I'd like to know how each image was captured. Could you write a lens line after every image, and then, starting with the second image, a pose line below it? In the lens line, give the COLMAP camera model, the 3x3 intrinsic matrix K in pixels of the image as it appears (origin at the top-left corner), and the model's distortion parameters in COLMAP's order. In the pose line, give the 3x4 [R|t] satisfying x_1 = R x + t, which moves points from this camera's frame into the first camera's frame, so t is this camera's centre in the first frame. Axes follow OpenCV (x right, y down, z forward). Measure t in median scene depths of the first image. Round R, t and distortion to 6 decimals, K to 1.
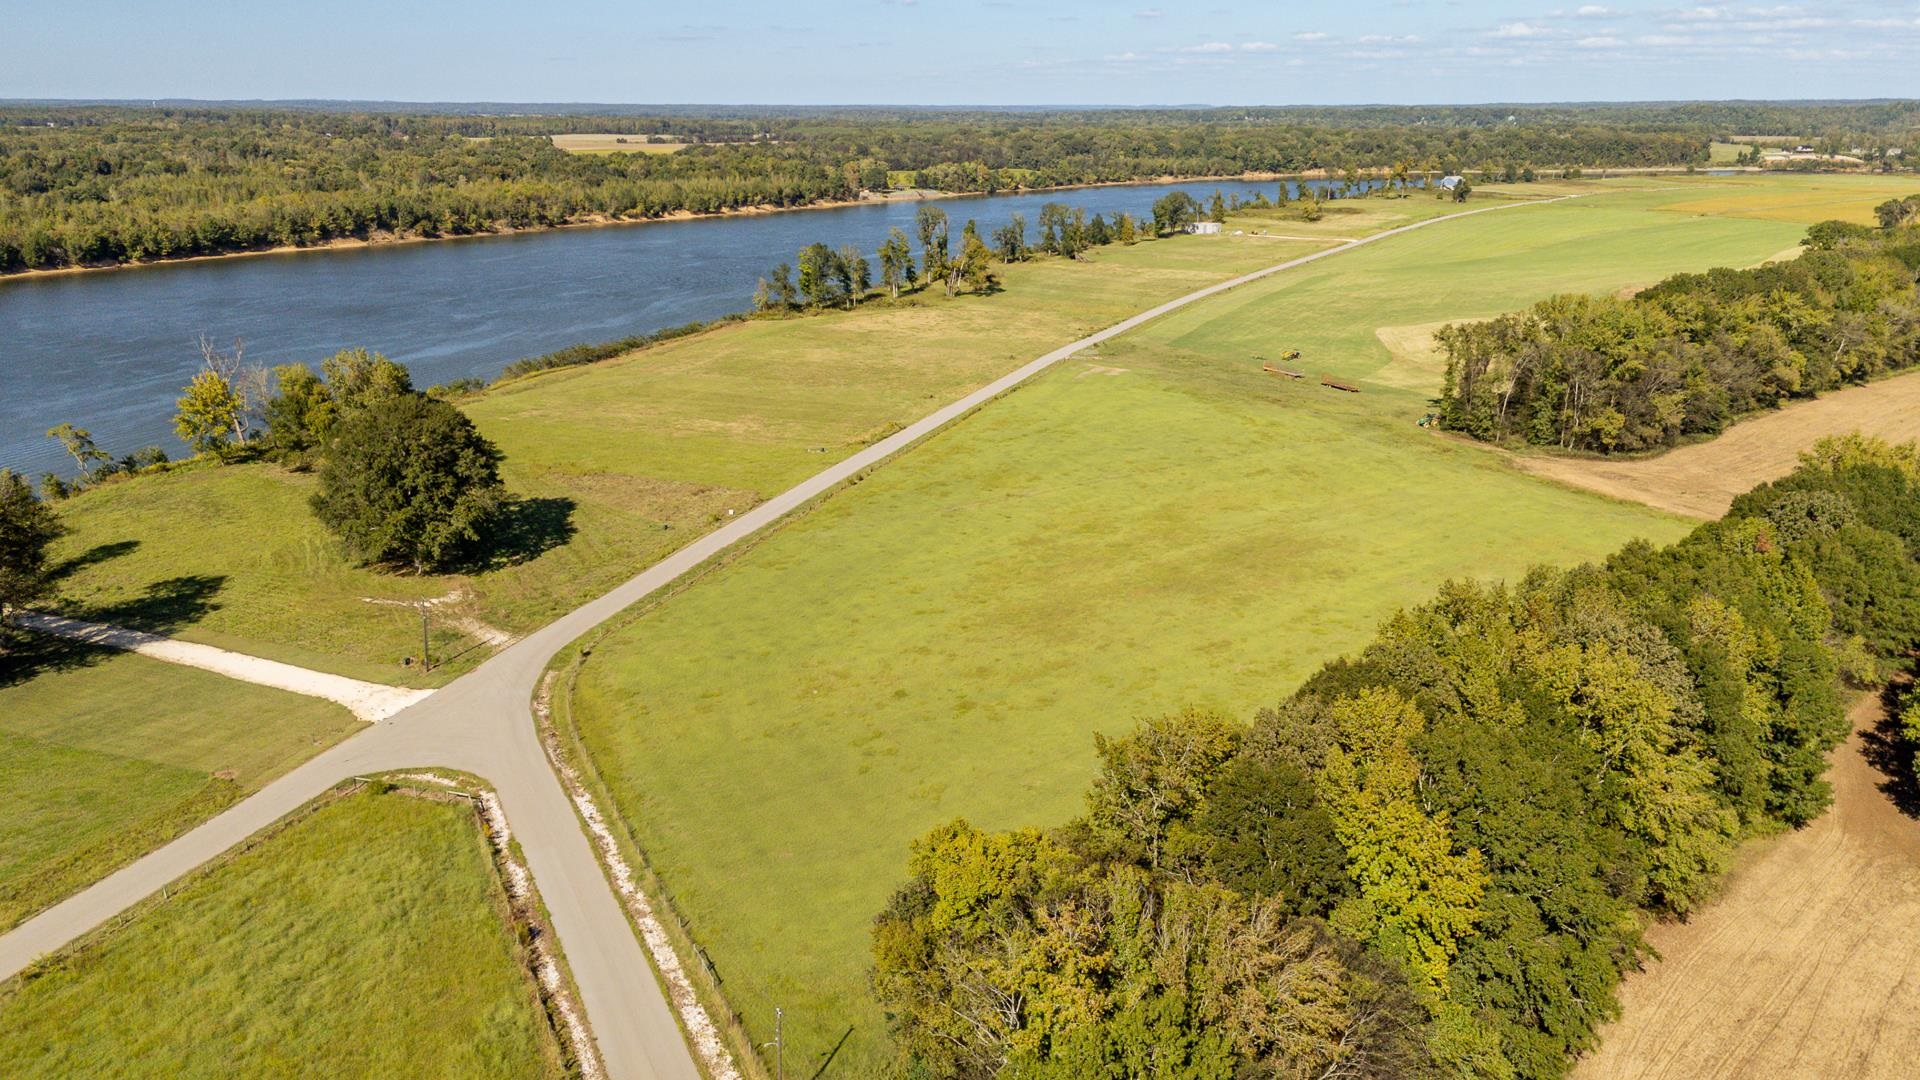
lens RADIAL K [[1423.5, 0, 956.4], [0, 1423.5, 536.6], [0, 0, 1]] dist [0.067966, -0.069463]
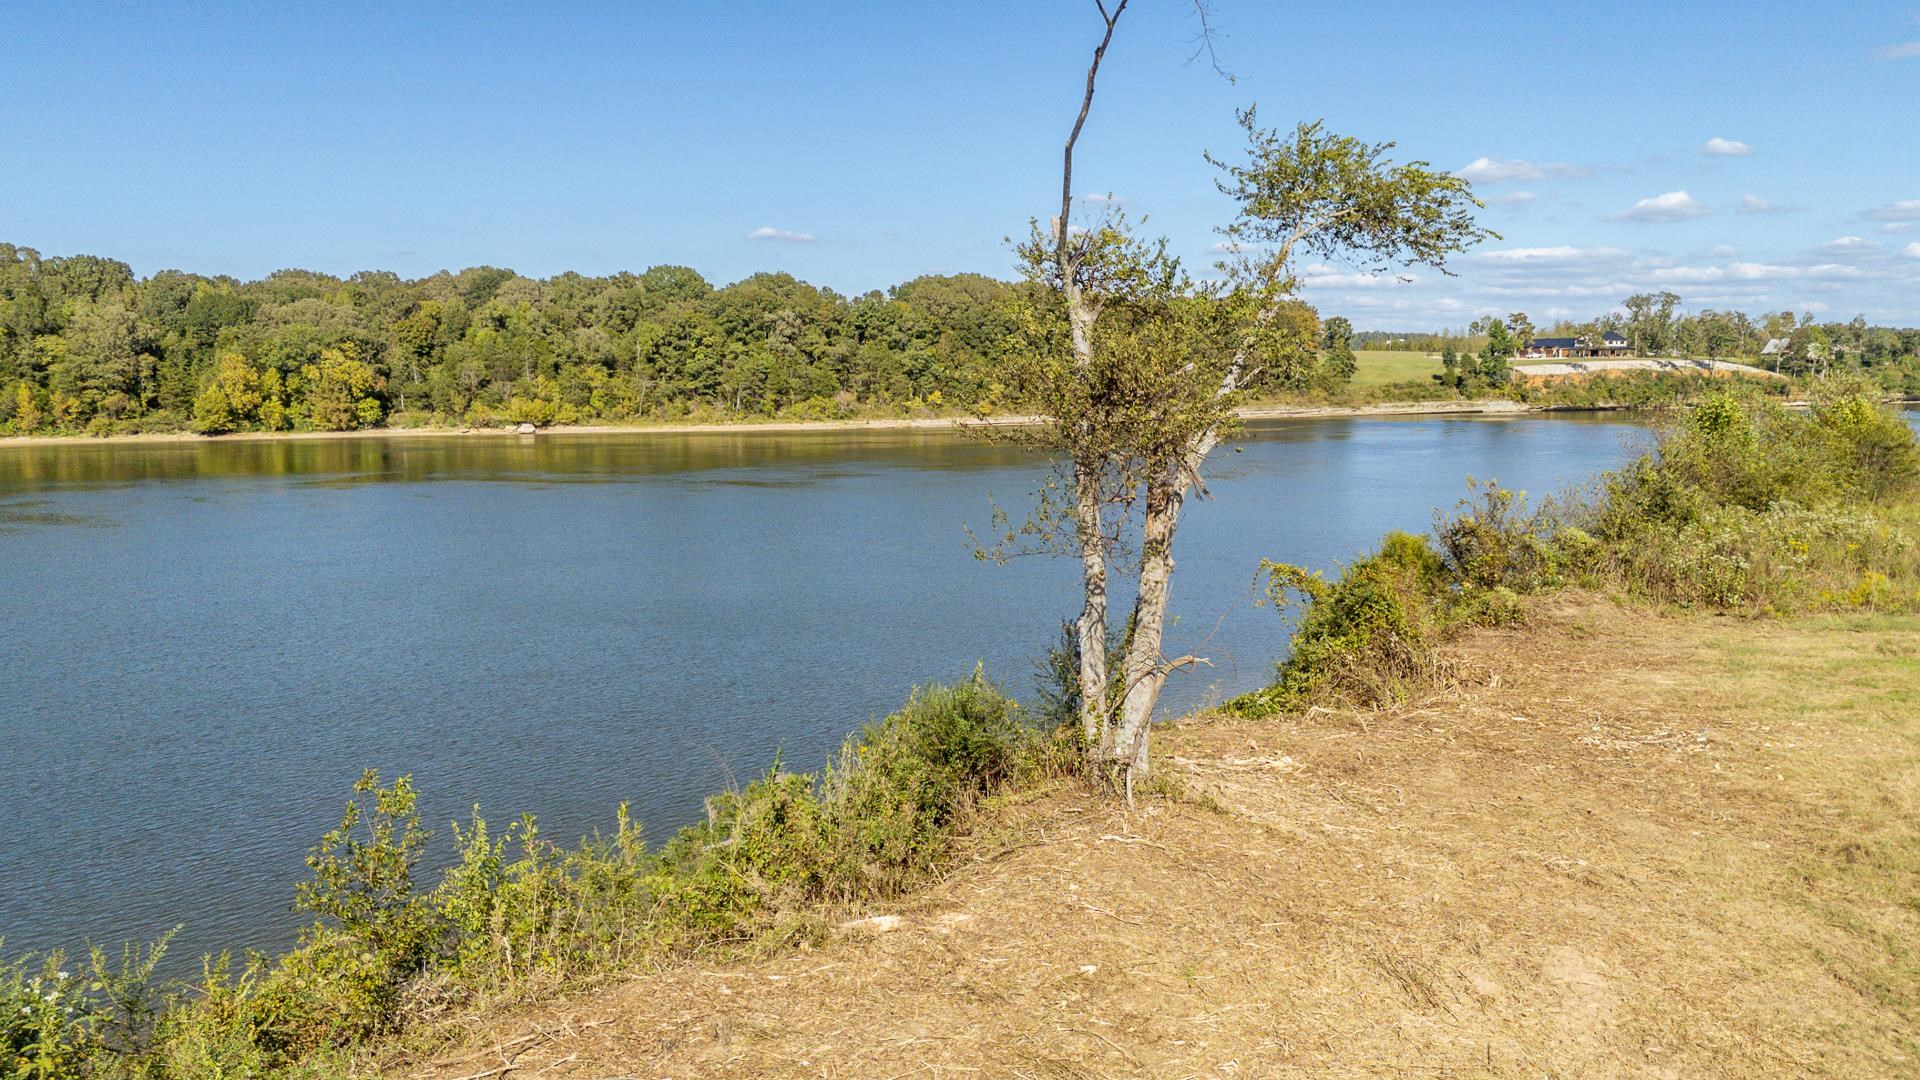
lens RADIAL K [[1423.5, 0, 950.2], [0, 1423.5, 526.2], [0, 0, 1]] dist [0.067966, -0.069463]
pose [[0.935817, -0.044492, 0.349667, 0.348129], [0.107309, 0.980875, -0.162385, -0.195780], [-0.335754, 0.189485, 0.922694, 0.775595]]
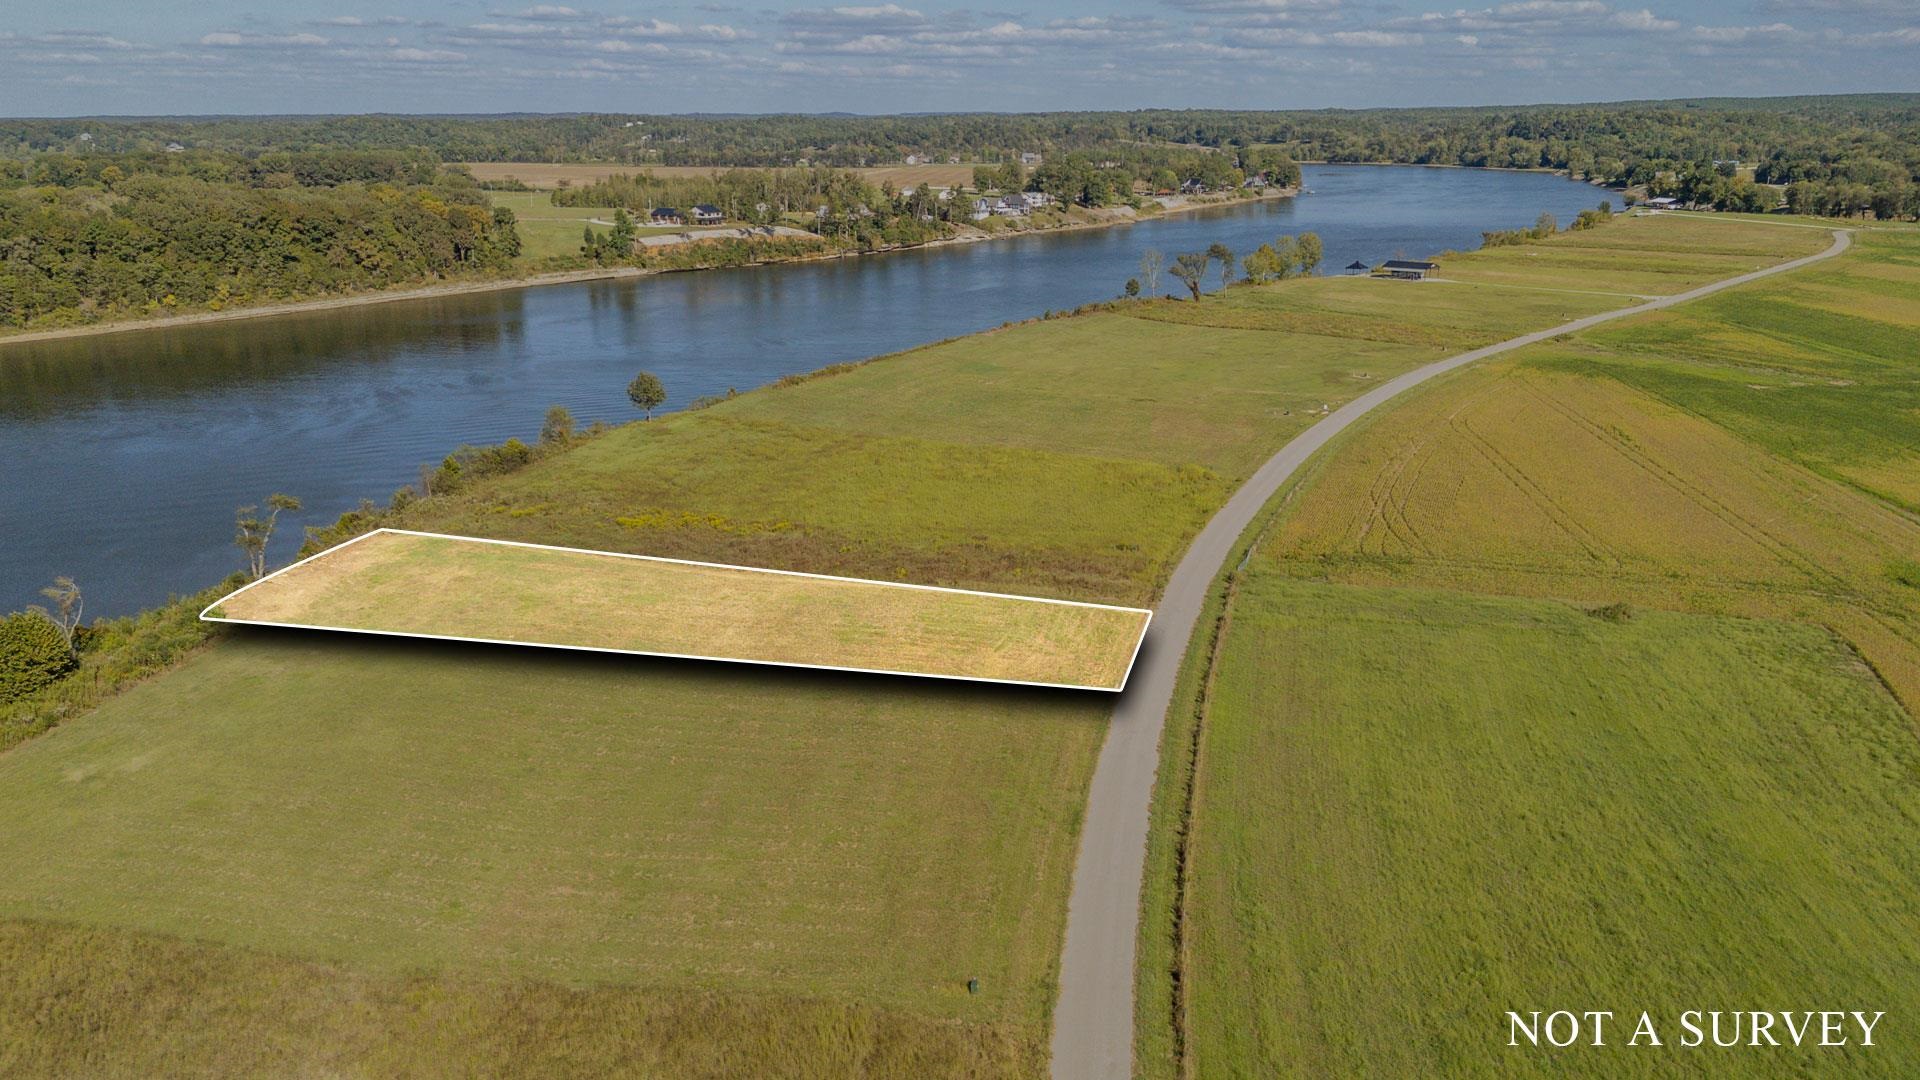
lens RADIAL K [[1423.5, 0, 953.9], [0, 1423.5, 529.1], [0, 0, 1]] dist [0.067966, -0.069463]
pose [[0.658371, -0.212291, 0.722136, 0.308079], [0.222798, 0.971373, 0.082436, -0.196615], [-0.718964, 0.106617, 0.686822, 0.667453]]
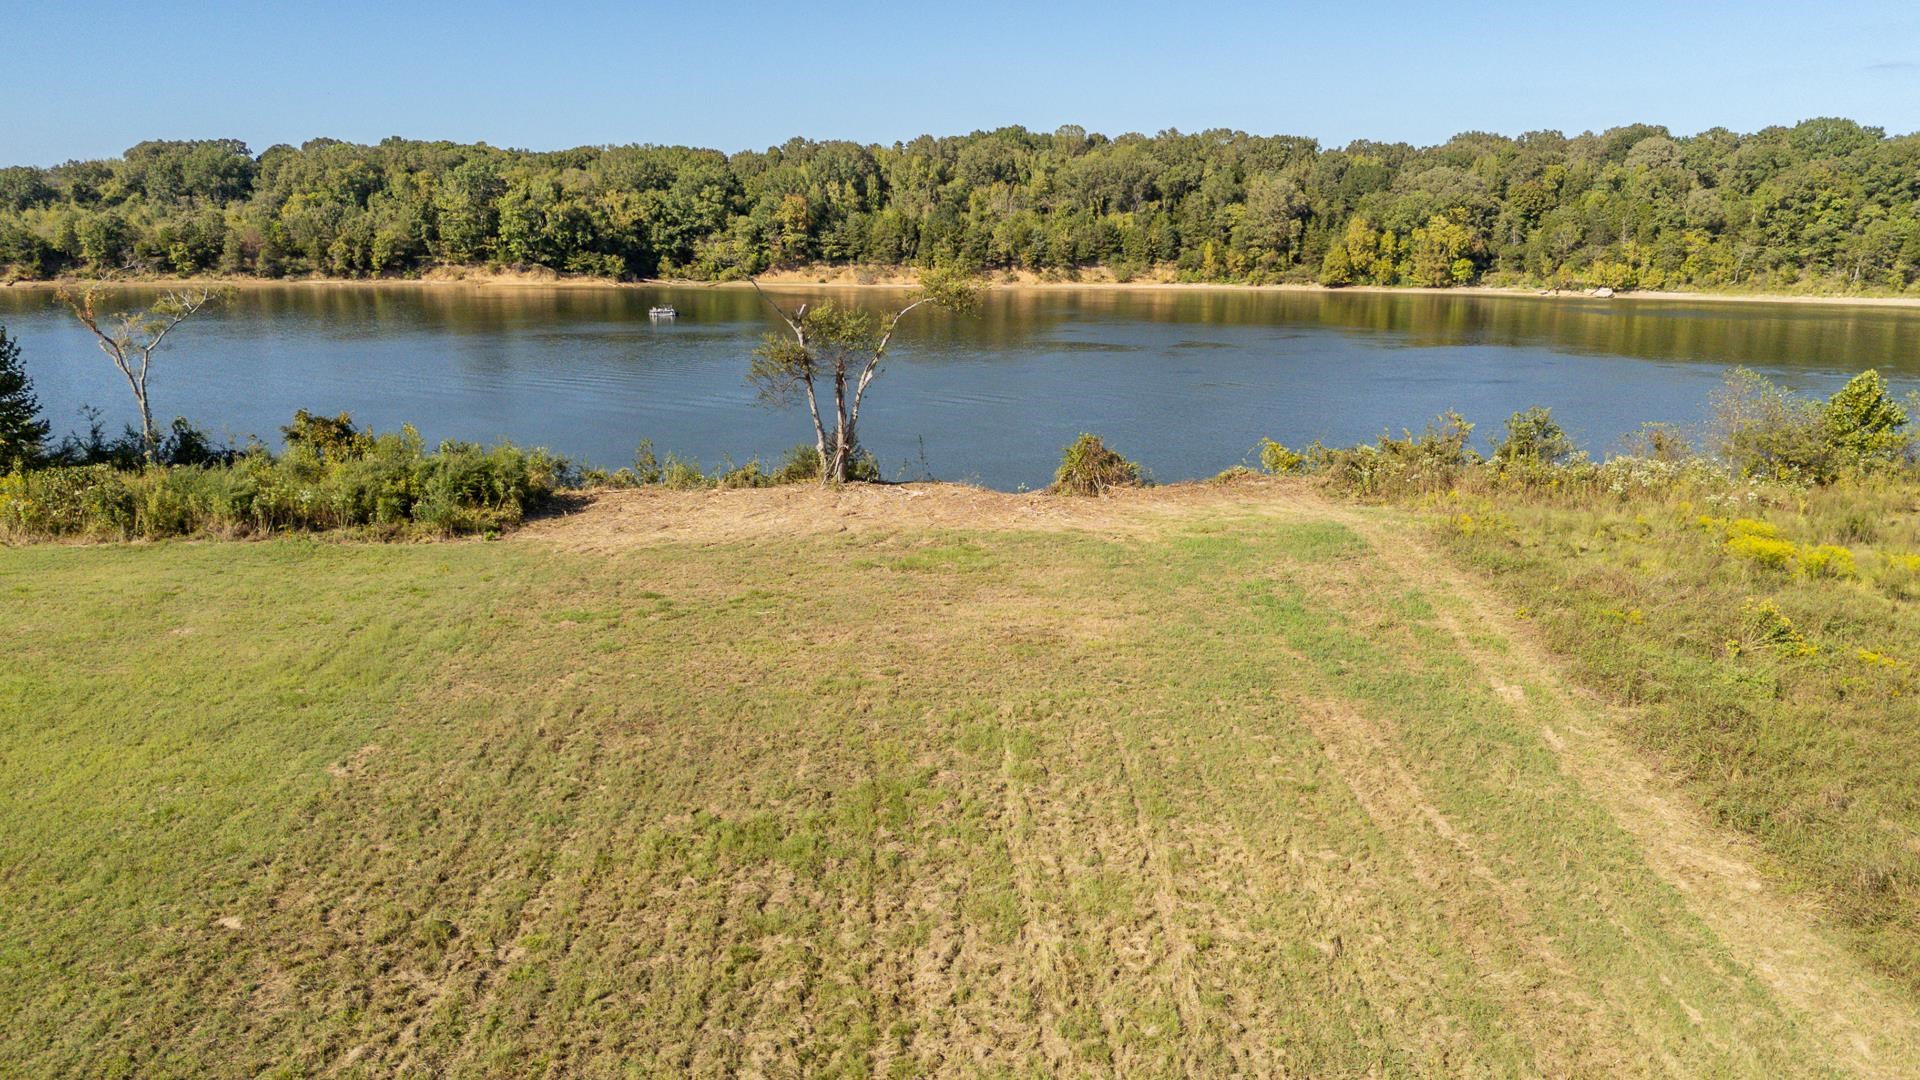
lens RADIAL K [[1423.5, 0, 951.5], [0, 1423.5, 529.8], [0, 0, 1]] dist [0.067966, -0.069463]
pose [[0.890118, 0.102739, -0.443999, 0.376338], [-0.134011, 0.990191, -0.039536, -0.192738], [0.435582, 0.094693, 0.895154, 0.751312]]
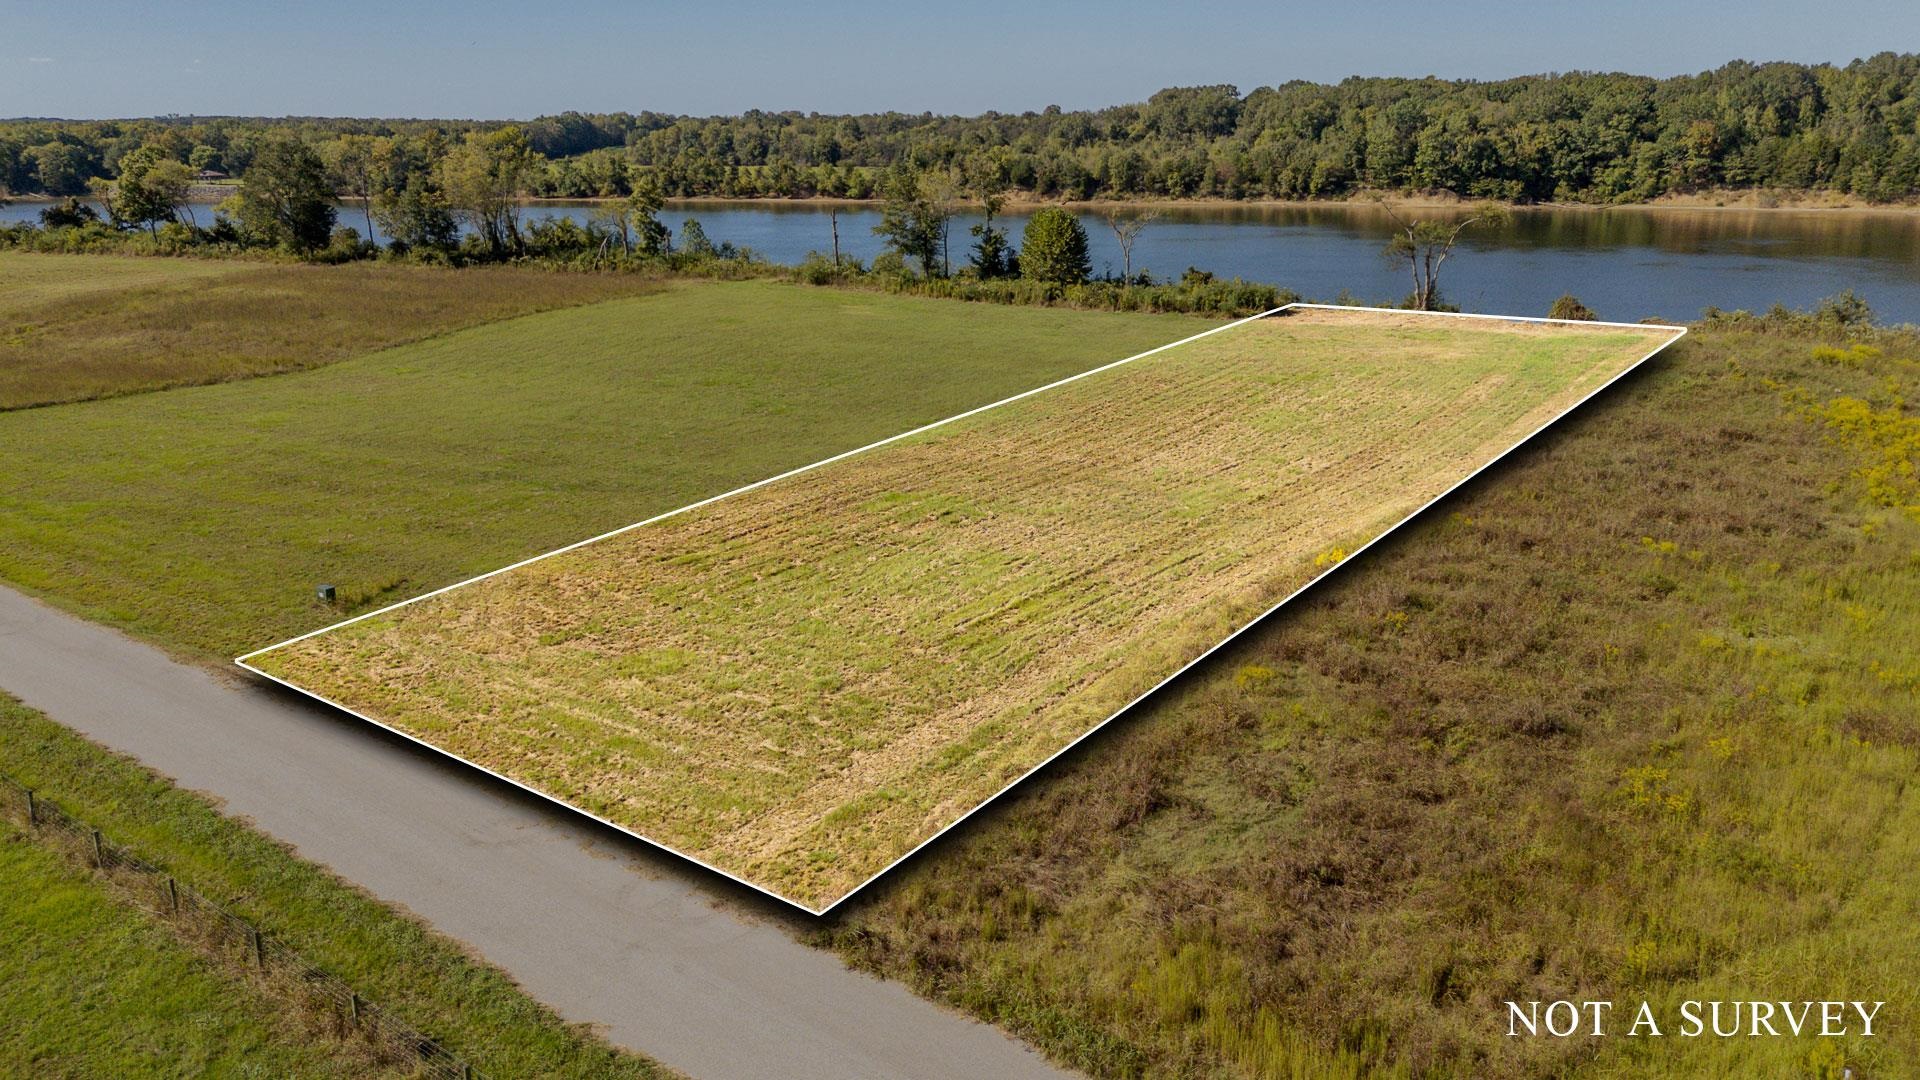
lens RADIAL K [[1423.5, 0, 952.3], [0, 1423.5, 525.7], [0, 0, 1]] dist [0.067966, -0.069463]
pose [[0.442183, 0.233072, -0.866113, 0.418921], [-0.245549, 0.960213, 0.133032, -0.187628], [0.862659, 0.153849, 0.481820, 0.724364]]
